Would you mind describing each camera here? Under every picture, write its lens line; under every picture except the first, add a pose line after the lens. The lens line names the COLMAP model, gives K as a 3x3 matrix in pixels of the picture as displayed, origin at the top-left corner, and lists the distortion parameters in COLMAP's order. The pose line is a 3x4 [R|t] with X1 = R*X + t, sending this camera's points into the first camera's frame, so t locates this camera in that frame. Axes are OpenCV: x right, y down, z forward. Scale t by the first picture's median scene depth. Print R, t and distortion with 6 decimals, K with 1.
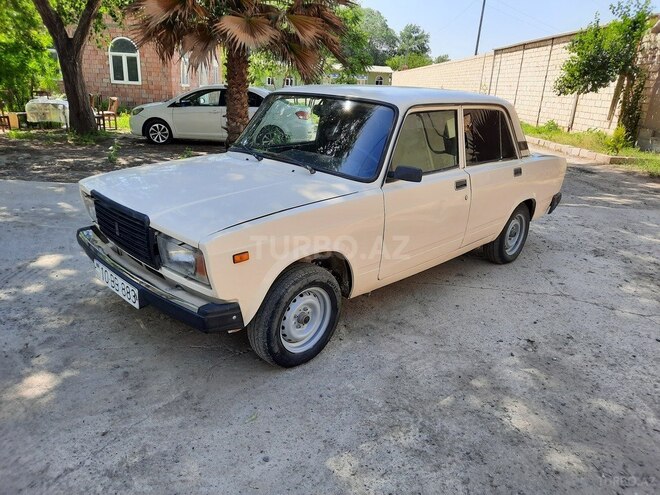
lens RADIAL K [[483.6, 0, 330.2], [0, 483.6, 248.3], [0, 0, 1]] dist [0.033397, -0.021060]
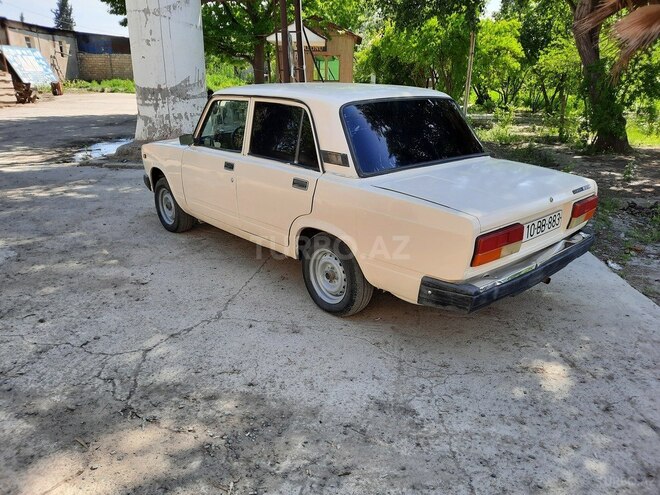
lens RADIAL K [[483.6, 0, 328.2], [0, 483.6, 248.1], [0, 0, 1]] dist [0.033397, -0.021060]
pose [[-0.059755, 0.284070, -0.956940, 0.313521], [-0.336834, 0.896688, 0.287218, -0.081595], [0.939666, 0.339492, 0.042103, 0.276710]]
